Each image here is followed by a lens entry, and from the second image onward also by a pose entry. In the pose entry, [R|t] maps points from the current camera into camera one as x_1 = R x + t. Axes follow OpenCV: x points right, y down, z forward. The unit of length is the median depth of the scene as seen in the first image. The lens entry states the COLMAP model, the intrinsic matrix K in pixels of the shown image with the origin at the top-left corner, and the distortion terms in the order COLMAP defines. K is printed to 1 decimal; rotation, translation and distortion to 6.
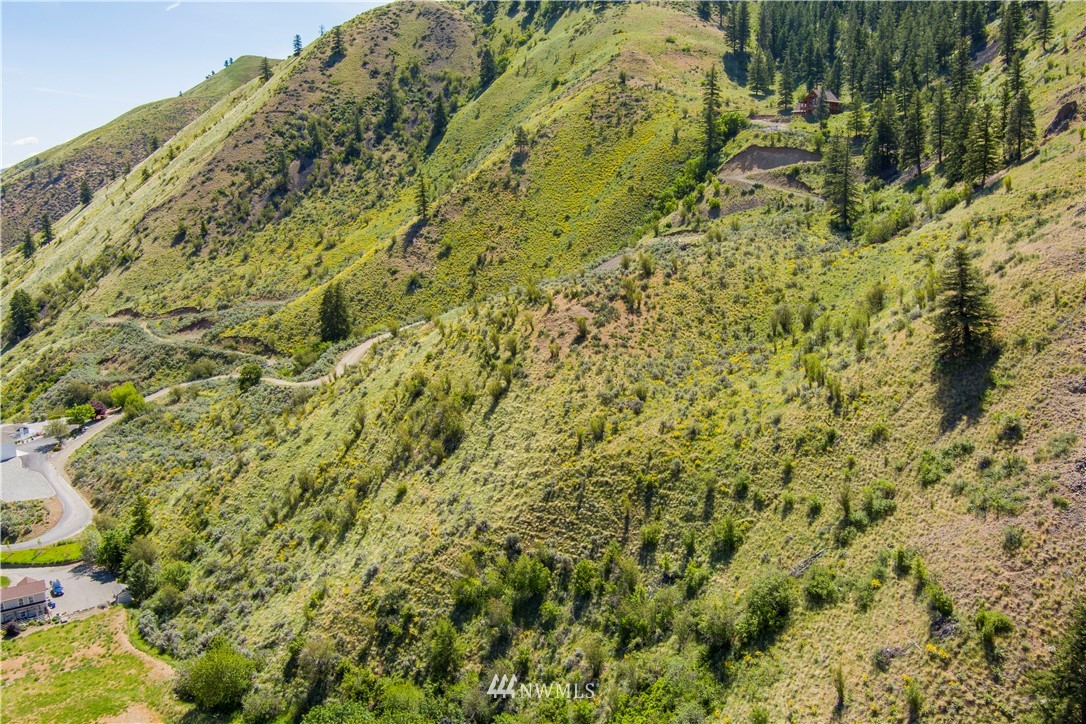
lens RADIAL K [[876.7, 0, 542.8], [0, 876.7, 361.9], [0, 0, 1]] dist [-0.081372, 0.034579]
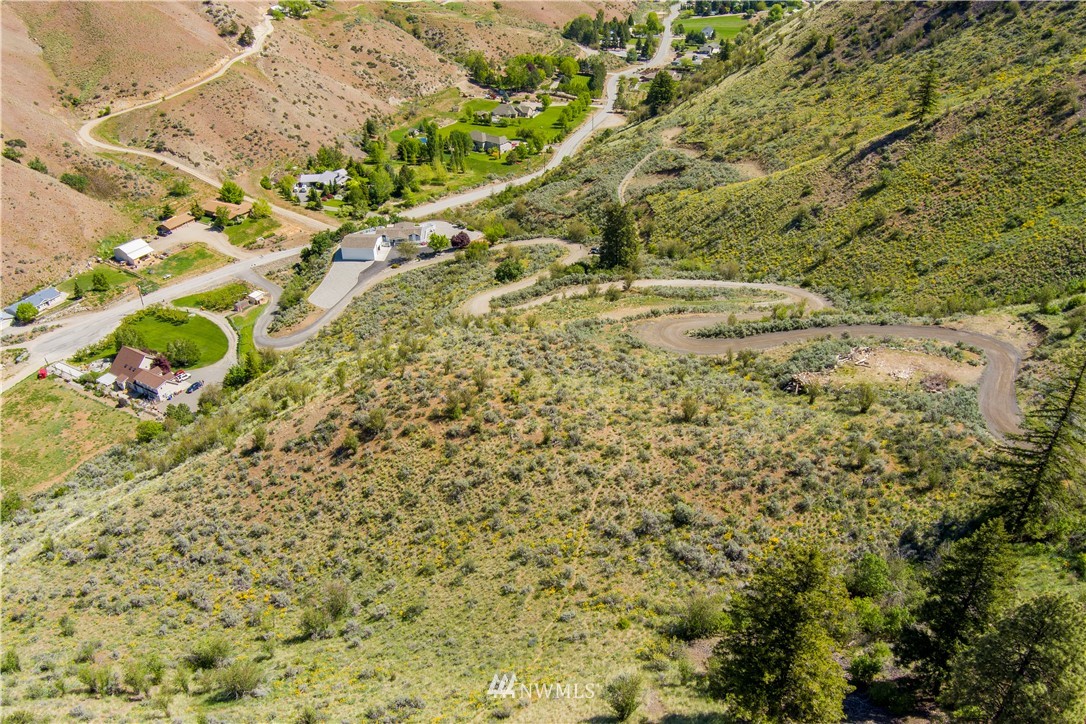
lens RADIAL K [[876.7, 0, 542.7], [0, 876.7, 362.2], [0, 0, 1]] dist [-0.081372, 0.034579]
pose [[0.409819, 0.490646, -0.768970, 0.403603], [-0.191153, 0.870491, 0.453548, -0.283456], [0.891913, -0.038882, 0.450533, 0.464706]]
